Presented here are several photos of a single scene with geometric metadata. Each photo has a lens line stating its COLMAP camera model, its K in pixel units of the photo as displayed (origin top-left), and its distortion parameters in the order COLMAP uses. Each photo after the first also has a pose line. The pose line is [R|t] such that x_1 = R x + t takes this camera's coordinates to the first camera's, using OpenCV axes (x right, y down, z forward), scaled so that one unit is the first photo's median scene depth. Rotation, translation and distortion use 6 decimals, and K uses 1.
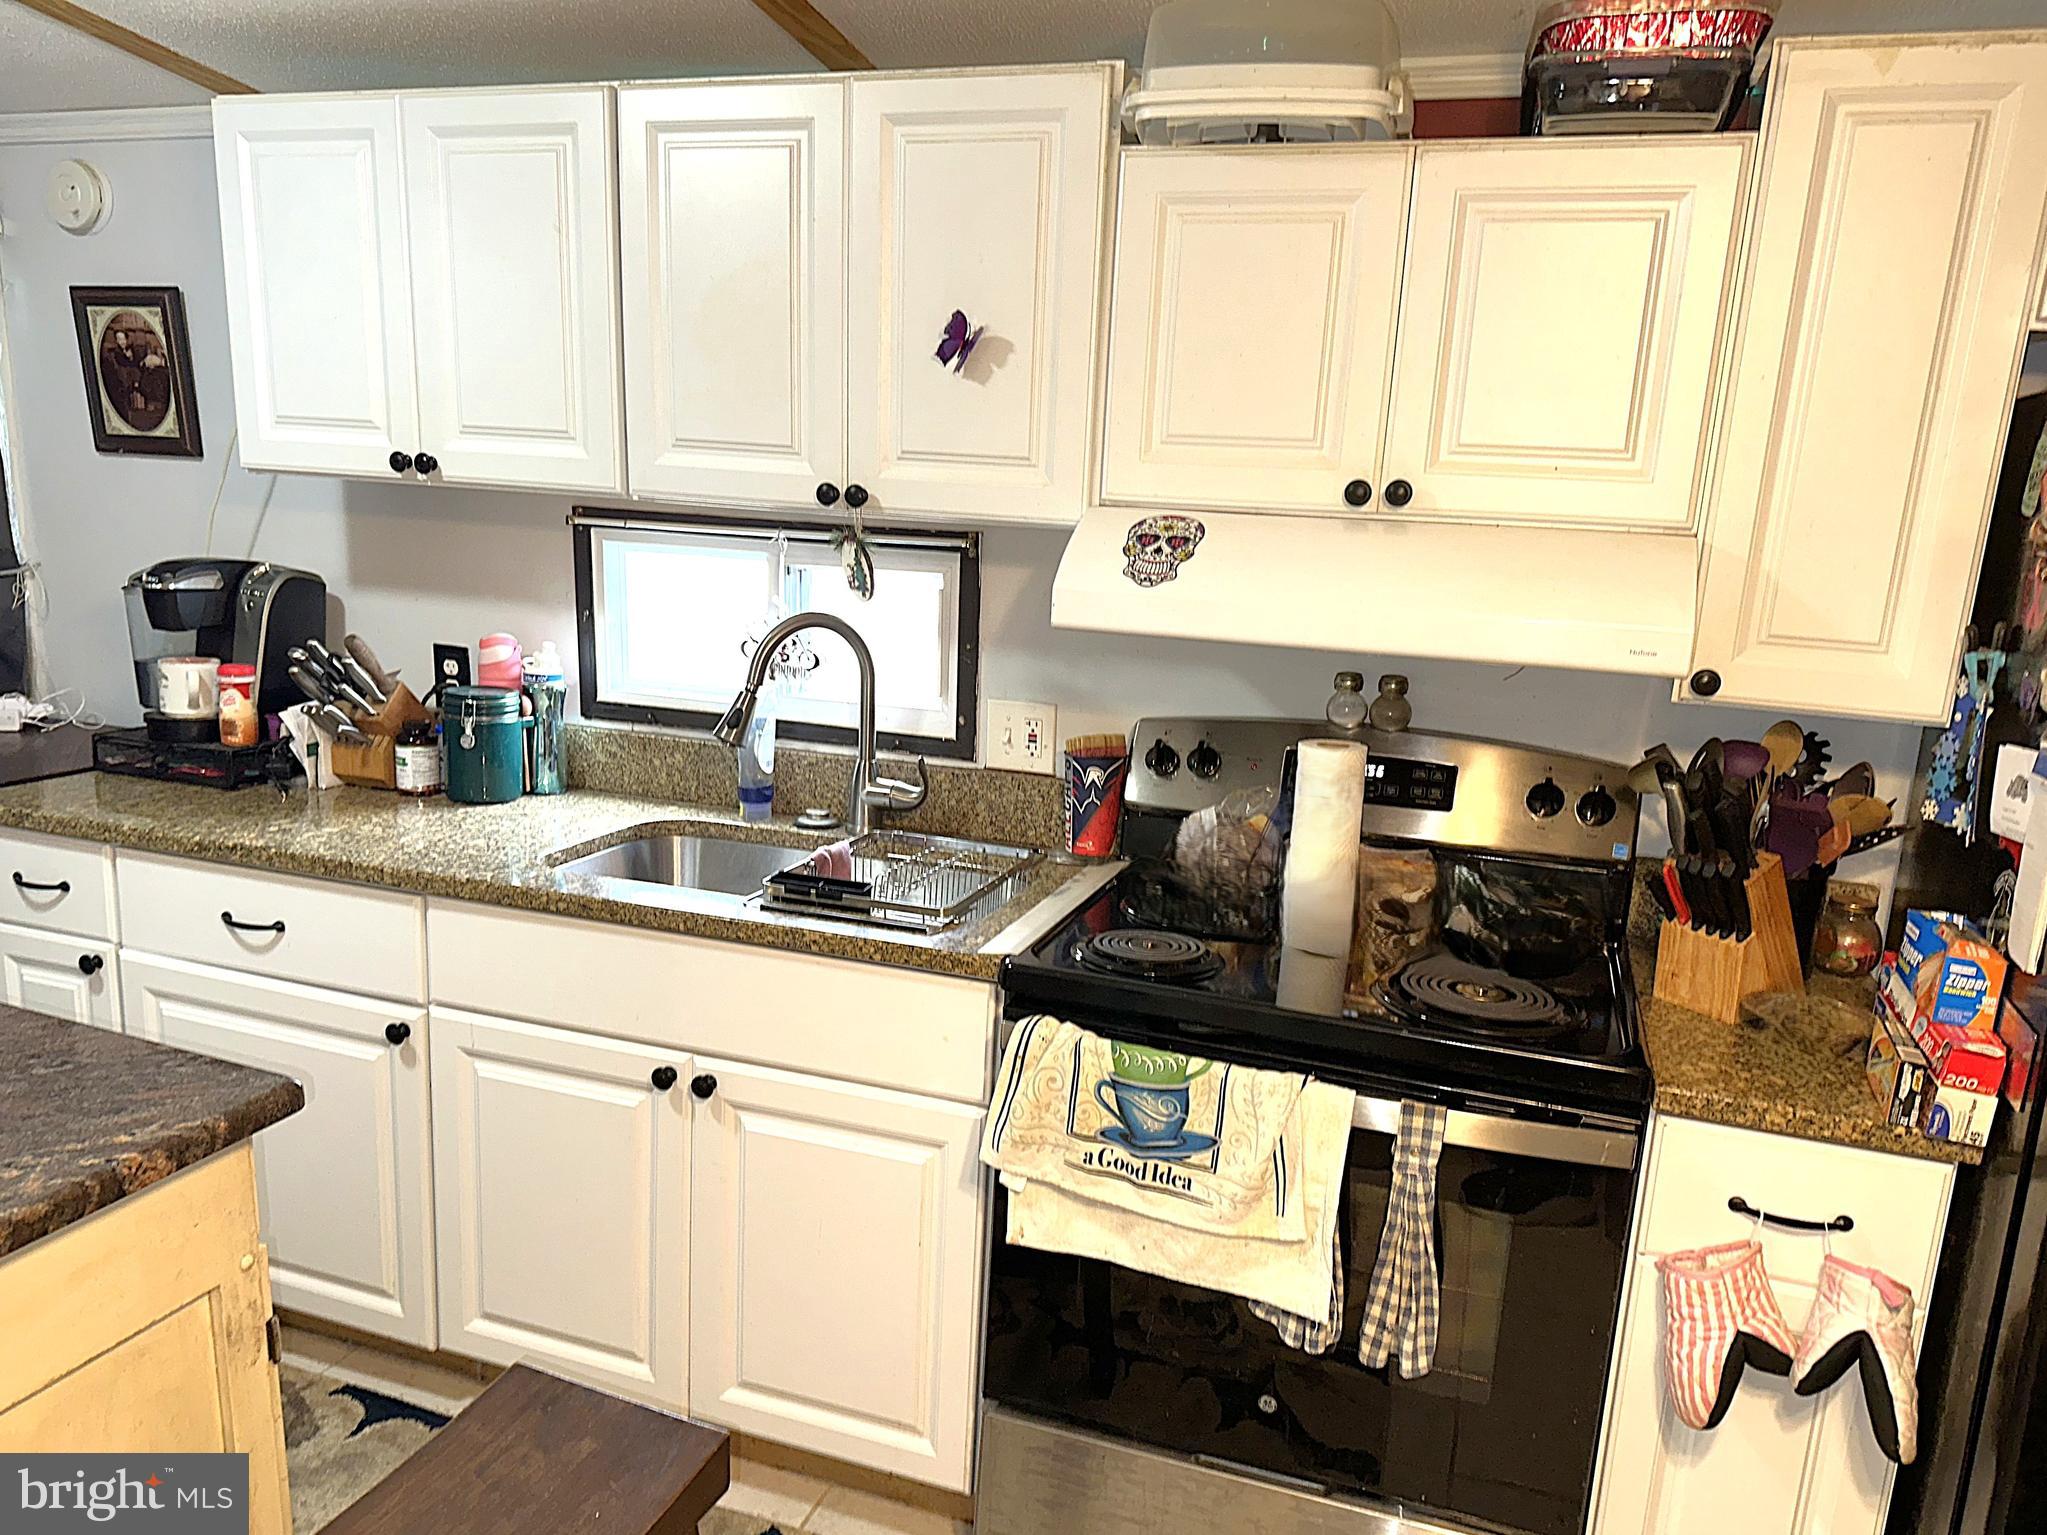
lens RADIAL K [[1593.4, 0, 987.1], [0, 1593.4, 830.4], [0, 0, 1]] dist [0.009050, 0.002239]
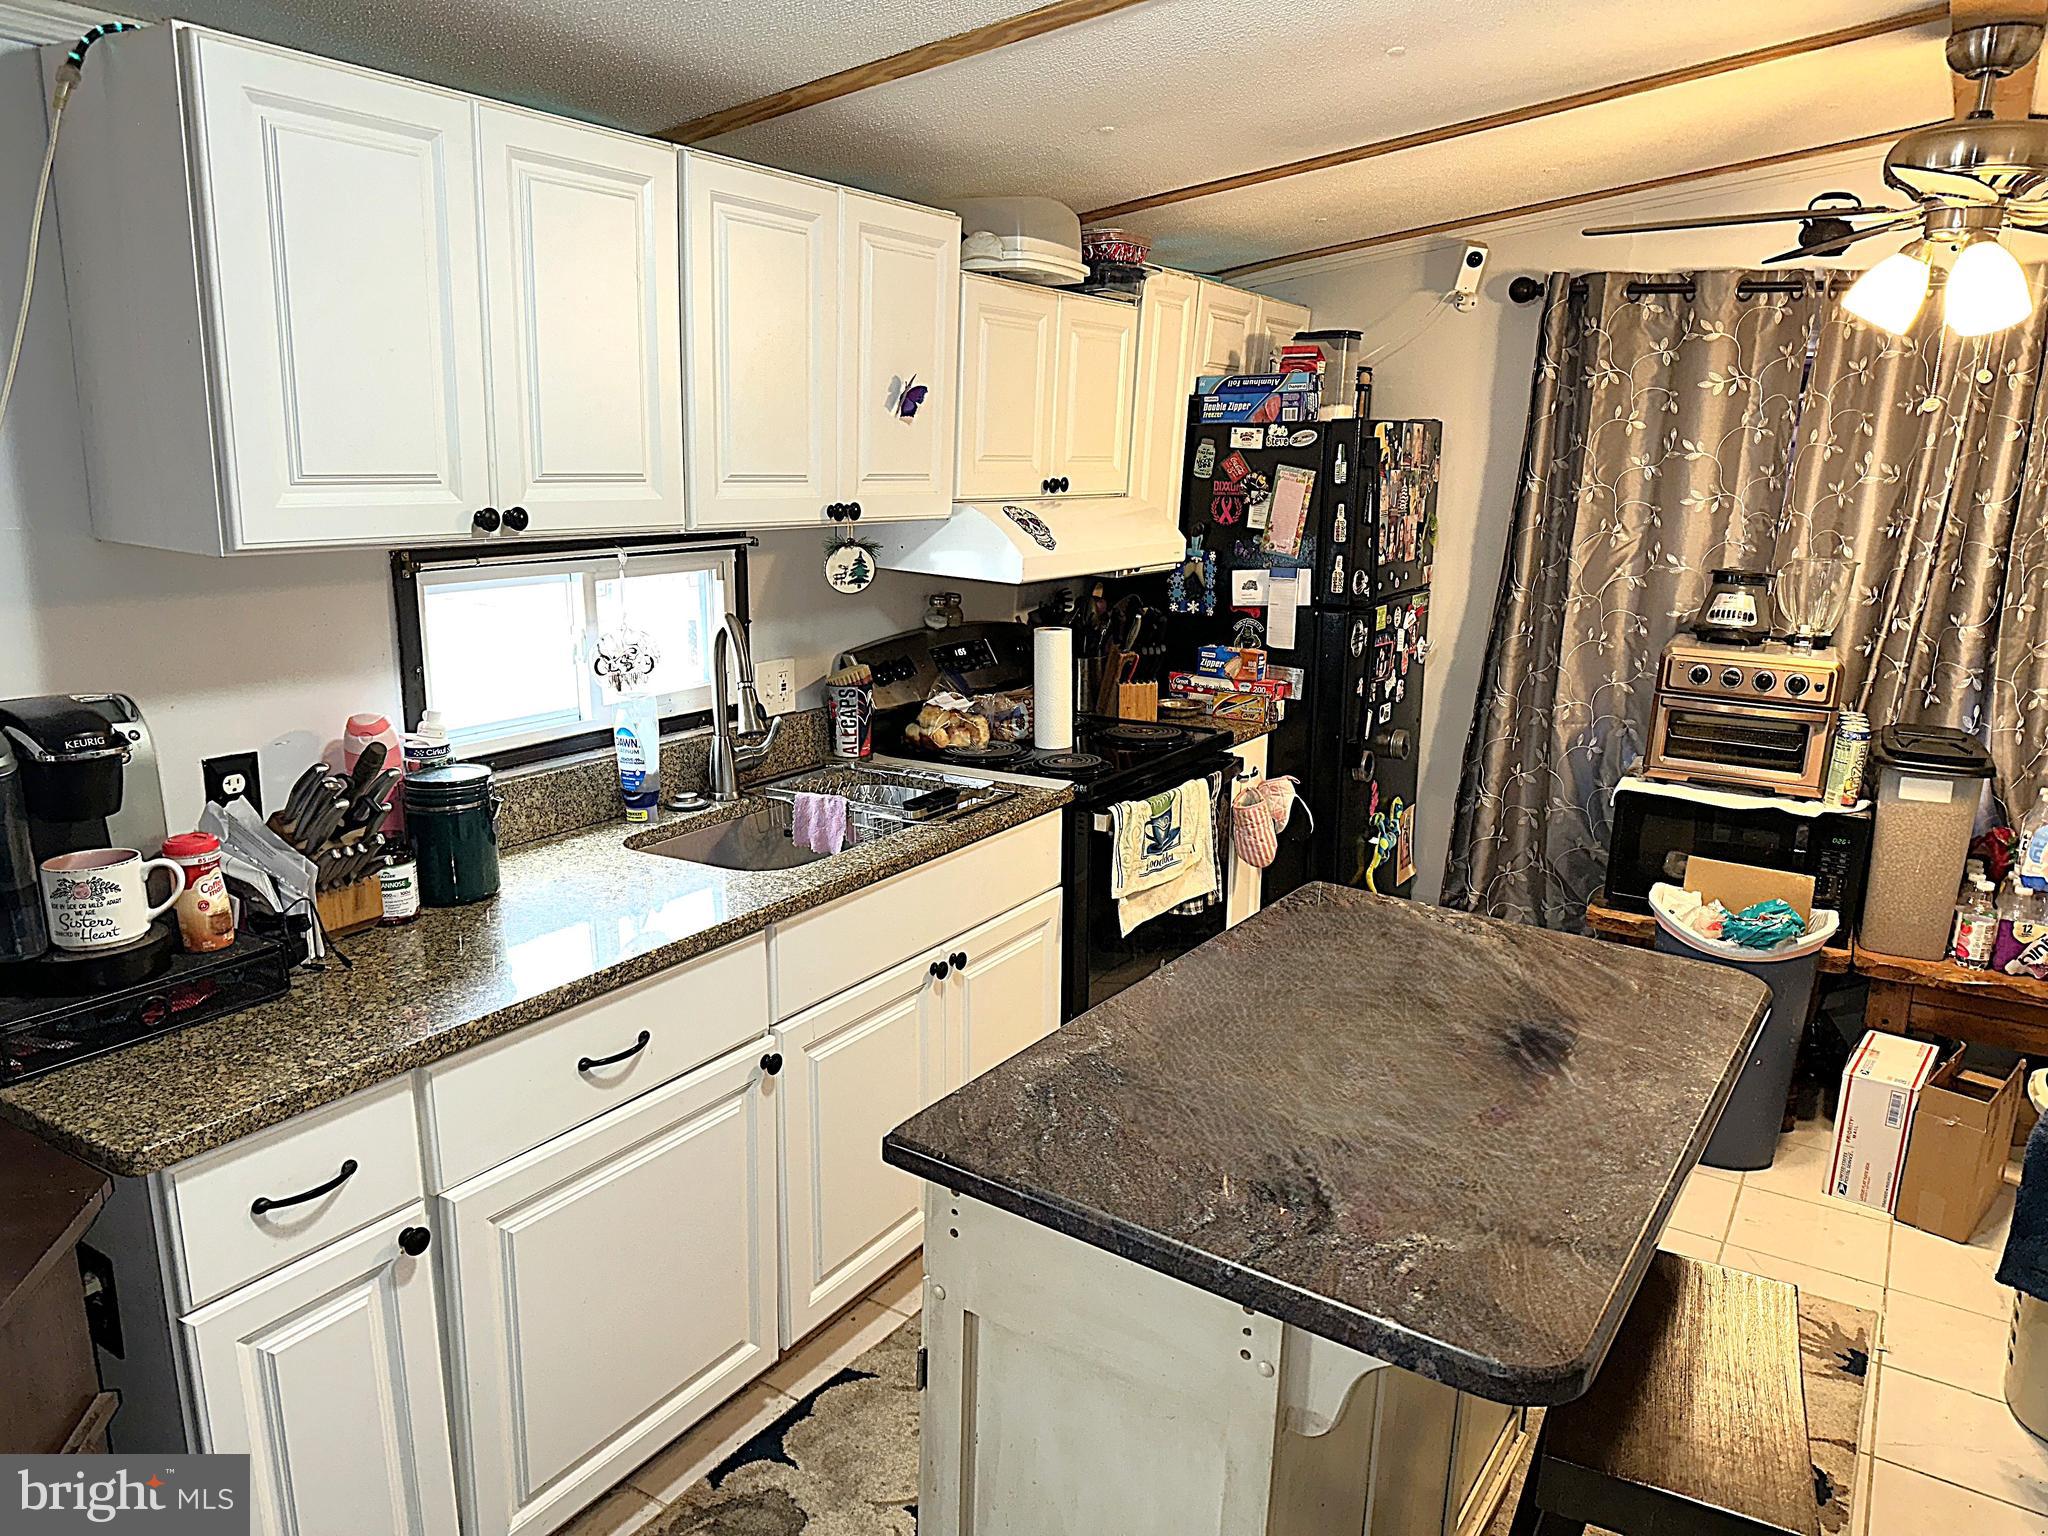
lens RADIAL K [[1448.5, 0, 1026.1], [0, 1448.5, 823.0], [0, 0, 1]] dist [0.018050, -0.009907]
pose [[0.178758, -0.281012, 0.942909, -1.115829], [0.228548, 0.943991, 0.238006, -0.195769], [-0.956980, 0.172955, 0.232971, 0.560483]]
